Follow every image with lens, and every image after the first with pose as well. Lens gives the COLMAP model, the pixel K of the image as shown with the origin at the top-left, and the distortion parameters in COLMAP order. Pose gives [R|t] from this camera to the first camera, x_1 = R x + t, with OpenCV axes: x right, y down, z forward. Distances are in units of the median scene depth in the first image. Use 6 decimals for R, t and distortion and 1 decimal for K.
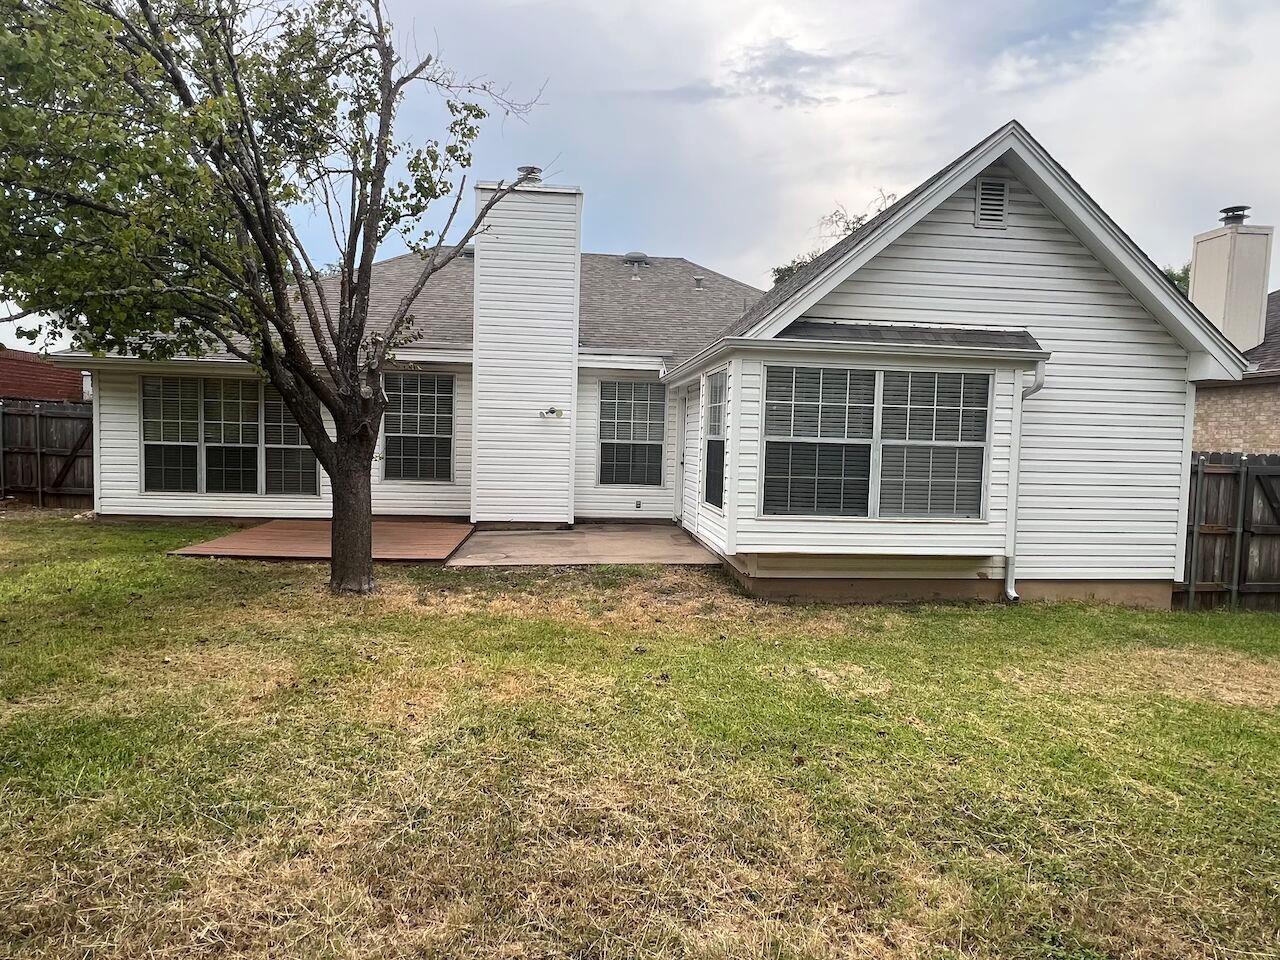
lens RADIAL K [[751.5, 0, 640.2], [0, 751.5, 476.4], [0, 0, 1]] dist [0.003923, 0.000944]
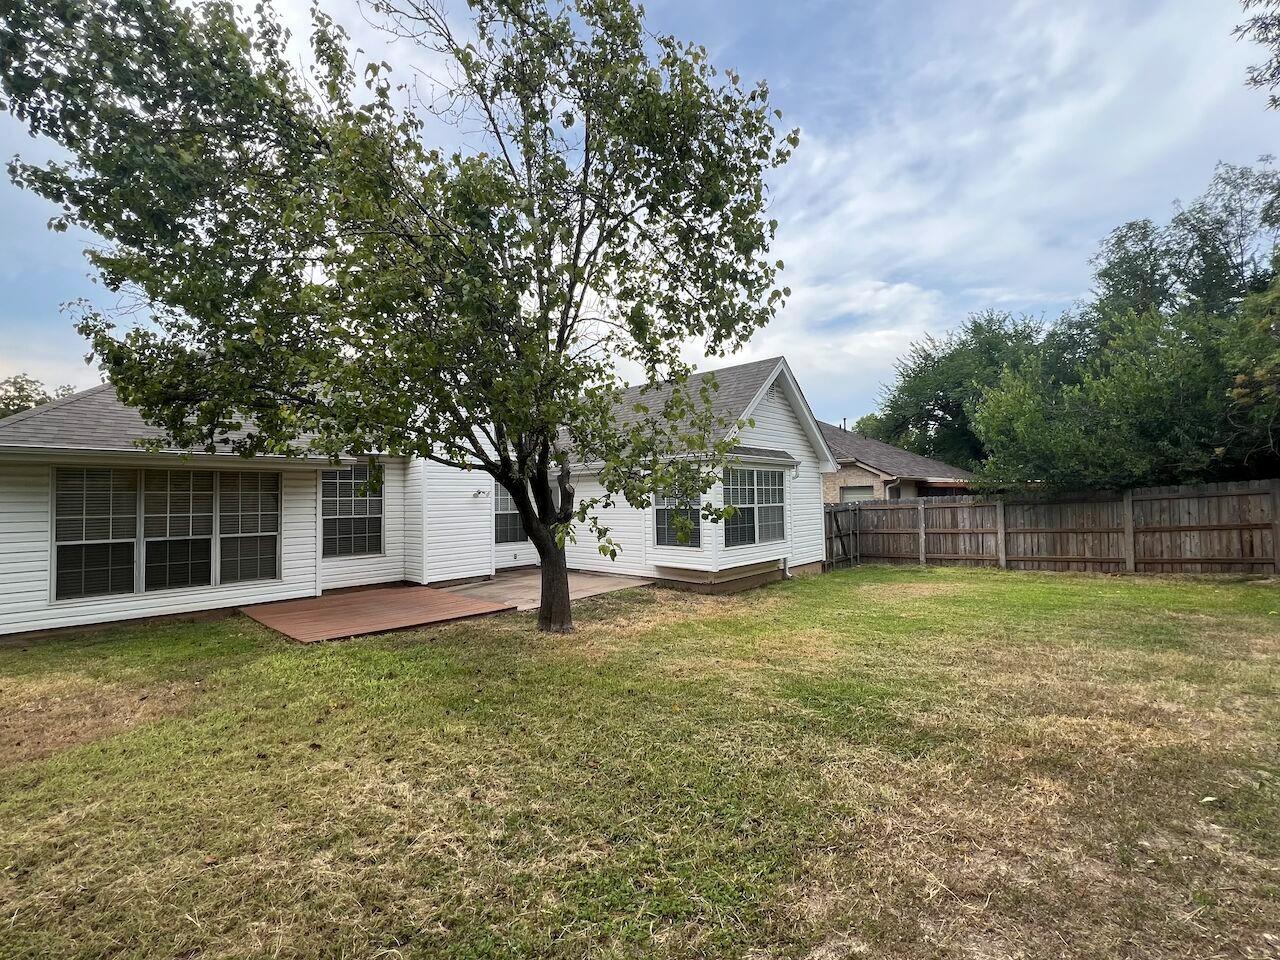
lens RADIAL K [[559.7, 0, 639.3], [0, 559.7, 483.4], [0, 0, 1]] dist [-0.003401, -0.000058]
pose [[0.741304, -0.020021, 0.670871, -0.656766], [0.069156, 0.996513, -0.046678, -0.041312], [-0.667597, 0.080997, 0.740104, 0.076016]]
